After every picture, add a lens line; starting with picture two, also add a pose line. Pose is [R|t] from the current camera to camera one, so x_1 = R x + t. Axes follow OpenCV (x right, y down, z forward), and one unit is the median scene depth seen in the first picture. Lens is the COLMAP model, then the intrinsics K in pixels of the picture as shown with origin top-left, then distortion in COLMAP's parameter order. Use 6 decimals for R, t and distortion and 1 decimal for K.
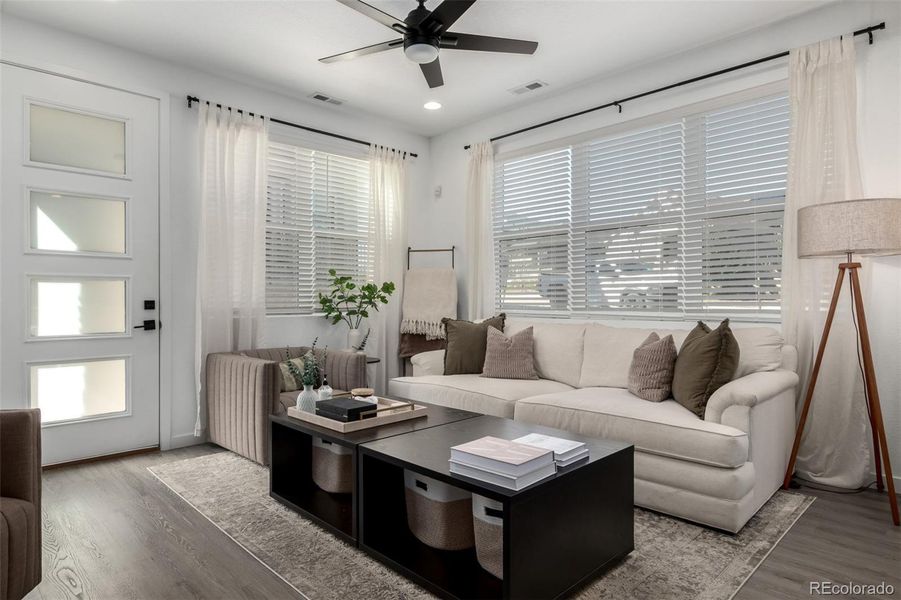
lens RADIAL K [[518.6, 0, 448.4], [0, 518.6, 299.3], [0, 0, 1]] dist [-0.000545, -0.002940]
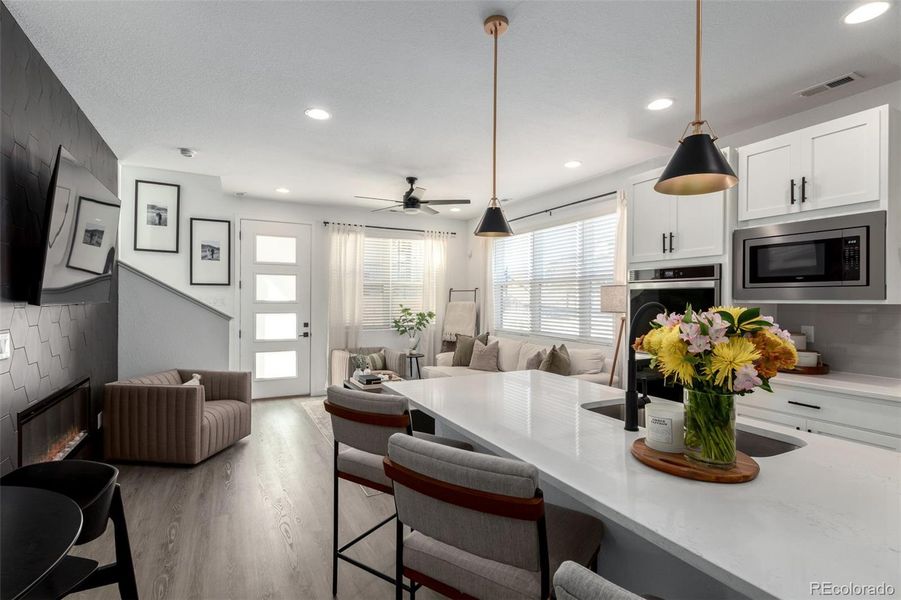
lens RADIAL K [[422.4, 0, 449.6], [0, 422.4, 300.5], [0, 0, 1]] dist [-0.003900, 0.000143]
pose [[0.957485, 0.006768, -0.288403, 0.419532], [-0.006444, 0.999977, 0.002073, -0.086587], [0.288411, -0.000126, 0.957507, -0.409327]]
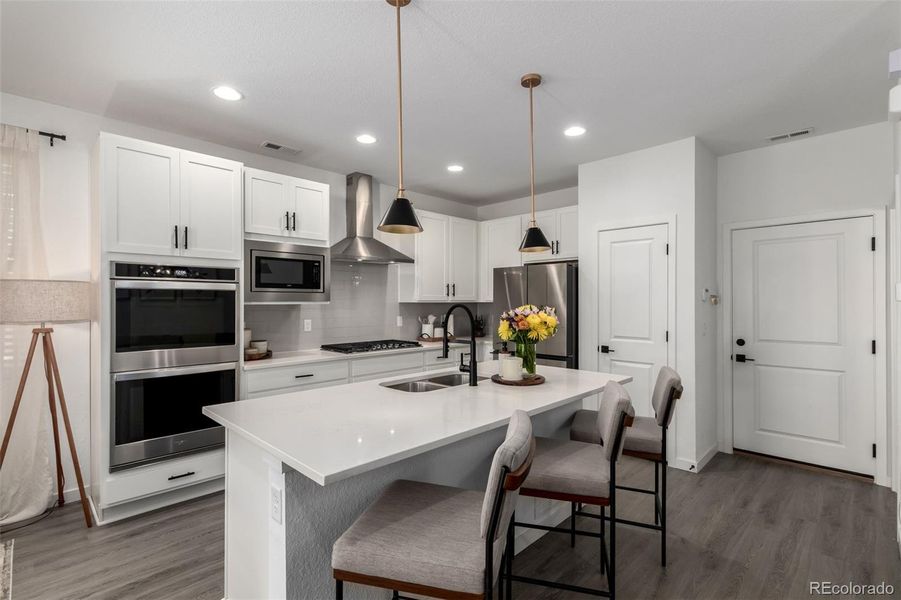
lens RADIAL K [[422.4, 0, 444.4], [0, 422.4, 300.7], [0, 0, 1]] dist [-0.003900, 0.000143]
pose [[-0.001105, 0.005773, 0.999983, -0.138519], [0.004354, 0.999974, -0.005768, -0.084865], [-0.999990, 0.004348, -0.001130, 0.047742]]
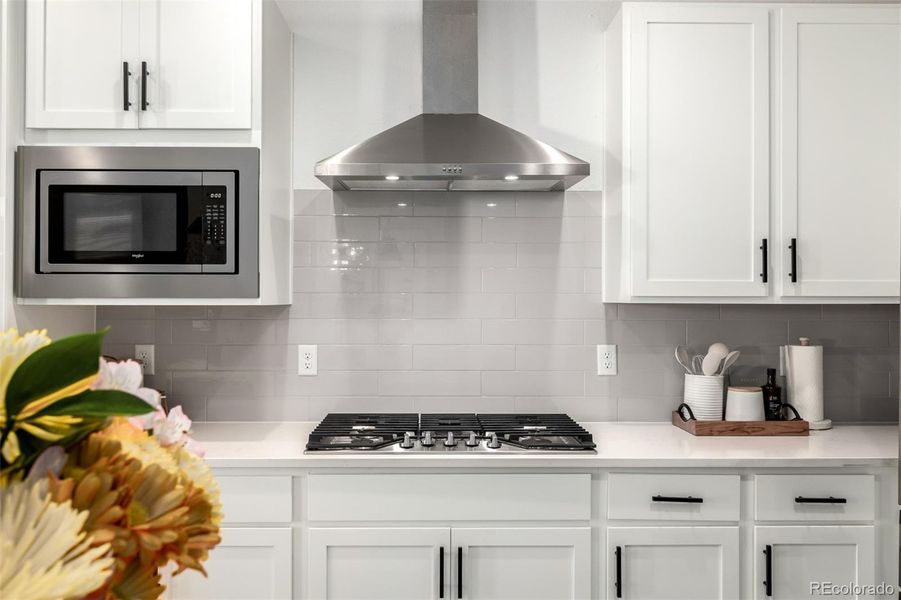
lens RADIAL K [[777.3, 0, 450.7], [0, 777.3, 297.4], [0, 0, 1]] dist [-0.005063, 0.002845]
pose [[0.692999, 0.006895, 0.720905, 0.475425], [-0.002996, 0.999973, -0.006684, -0.086883], [-0.720932, 0.002473, 0.693001, -0.240645]]
